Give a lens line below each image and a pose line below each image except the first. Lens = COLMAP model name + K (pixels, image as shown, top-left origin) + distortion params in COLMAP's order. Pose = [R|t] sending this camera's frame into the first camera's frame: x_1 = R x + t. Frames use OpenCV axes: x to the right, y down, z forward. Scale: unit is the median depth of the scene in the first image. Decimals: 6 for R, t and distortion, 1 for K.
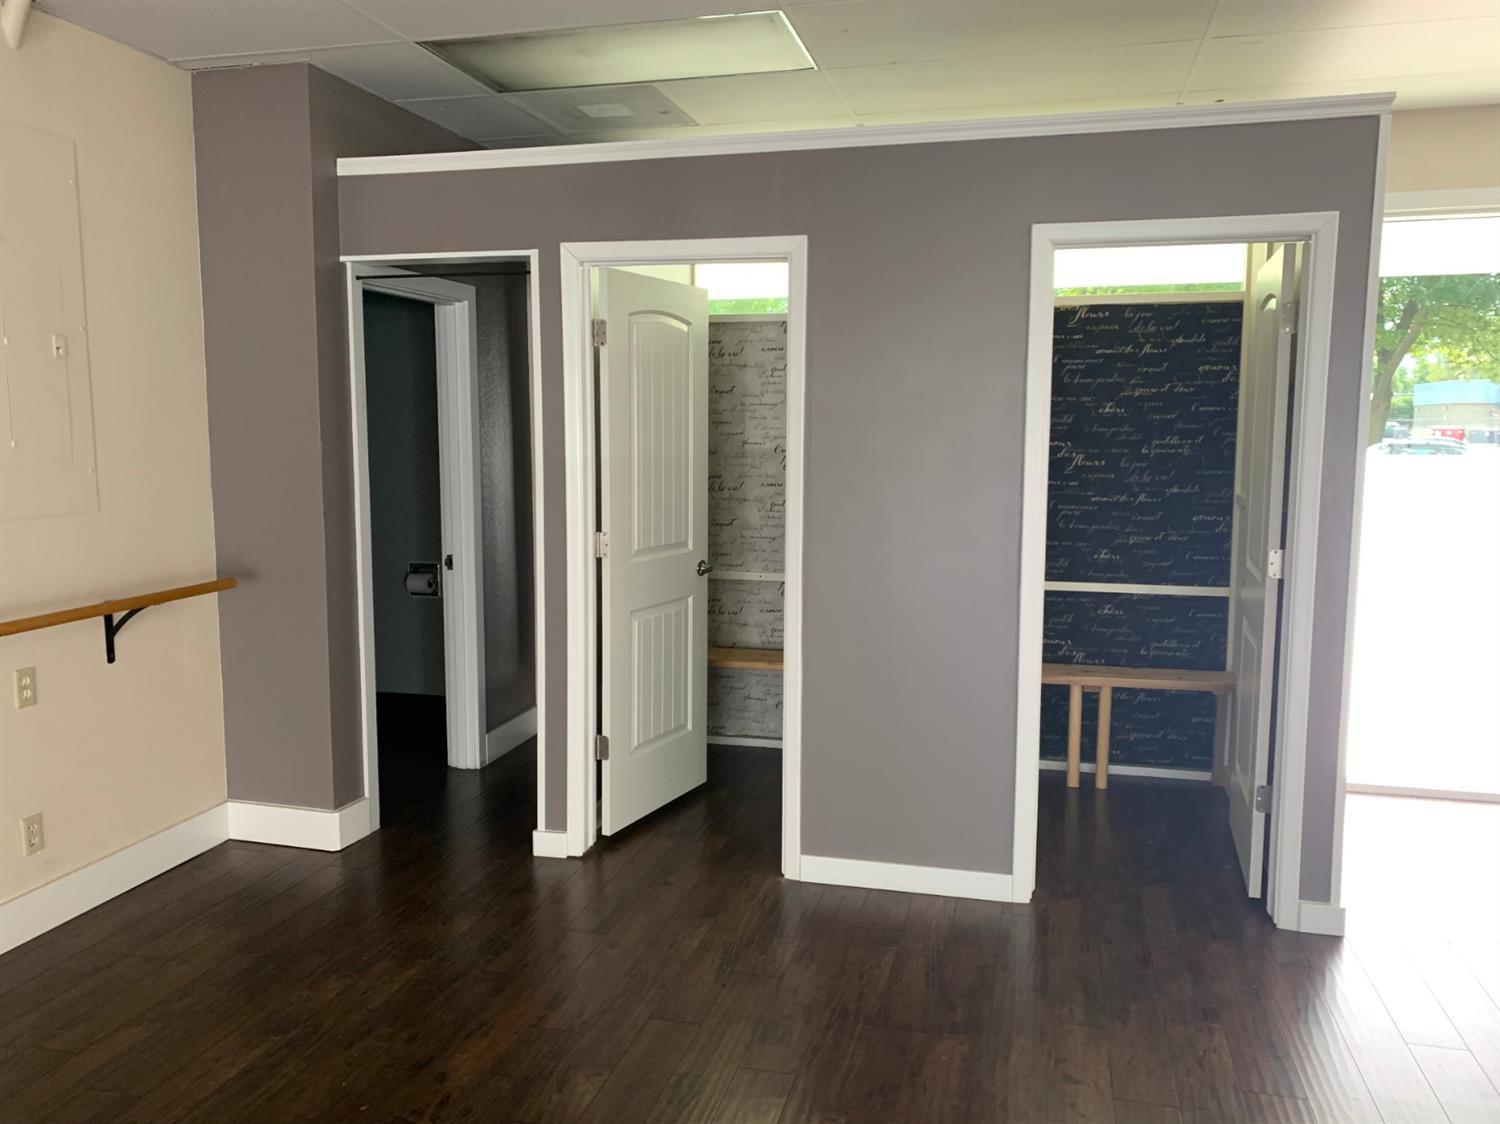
lens RADIAL K [[1163.2, 0, 750.0], [0, 1163.2, 562.0], [0, 0, 1]] dist [0.003720, 0.003387]
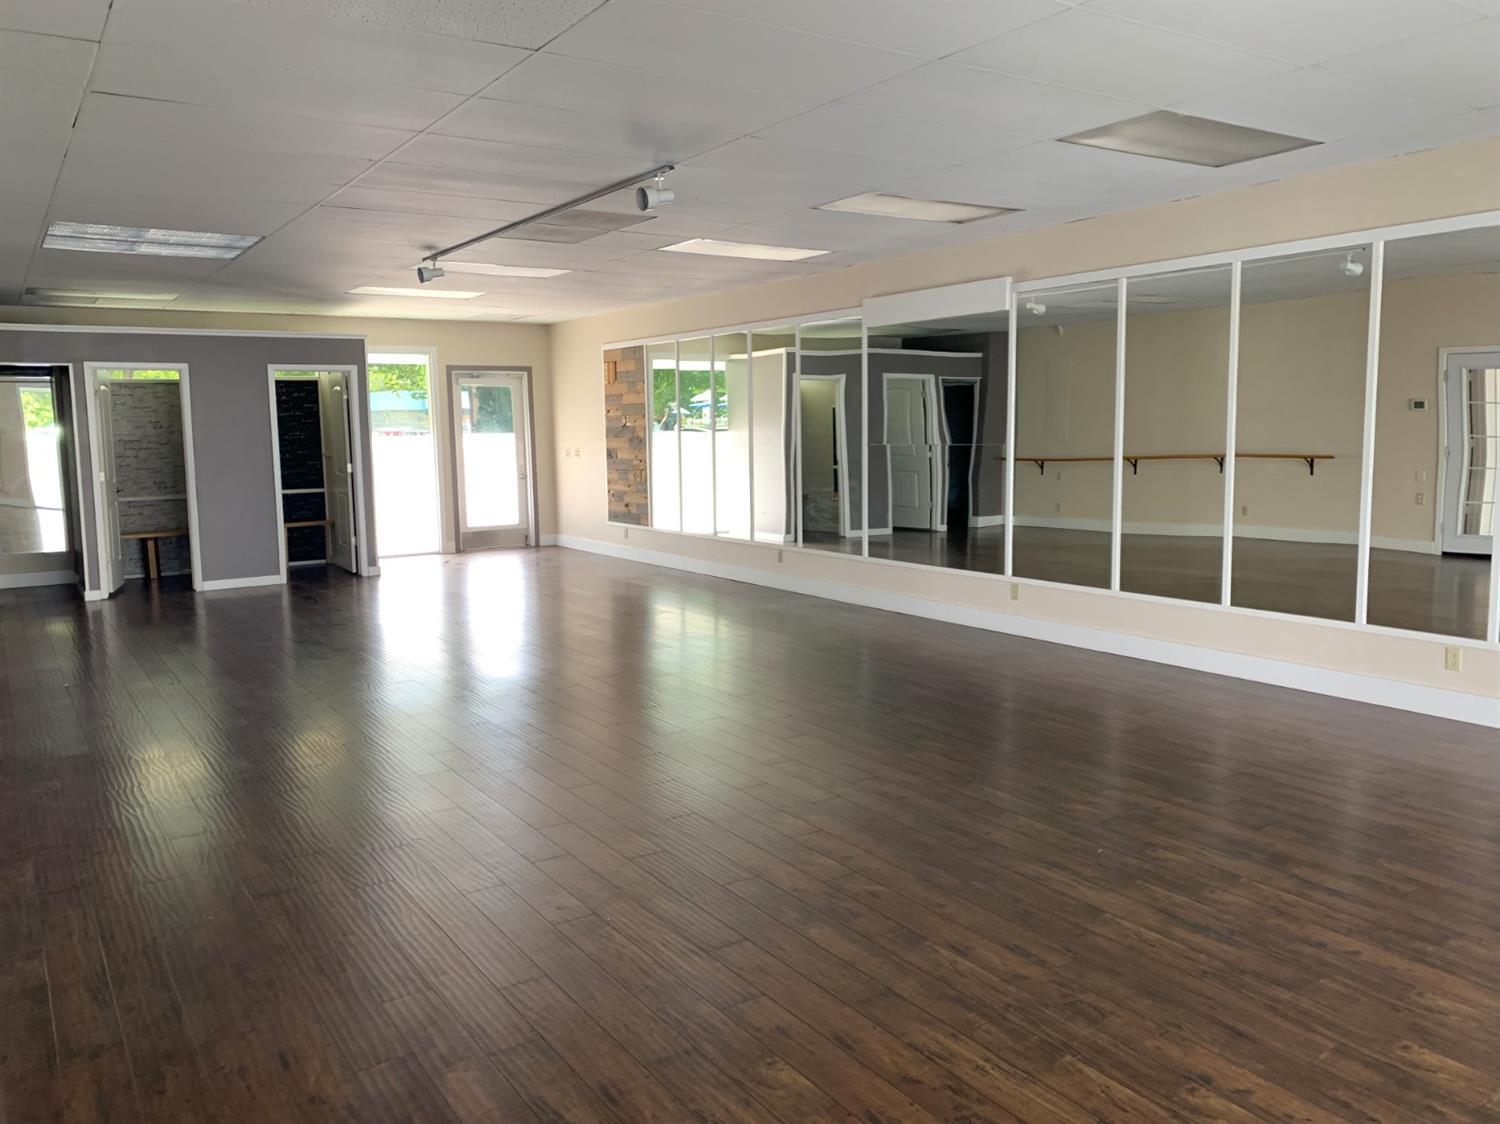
lens RADIAL K [[1163.2, 0, 750.0], [0, 1163.2, 562.0], [0, 0, 1]] dist [0.003720, 0.003387]
pose [[0.670936, -0.099898, 0.734755, -1.080323], [0.103997, 0.993767, 0.040149, 0.219573], [-0.734186, 0.049475, 0.677143, -1.793353]]
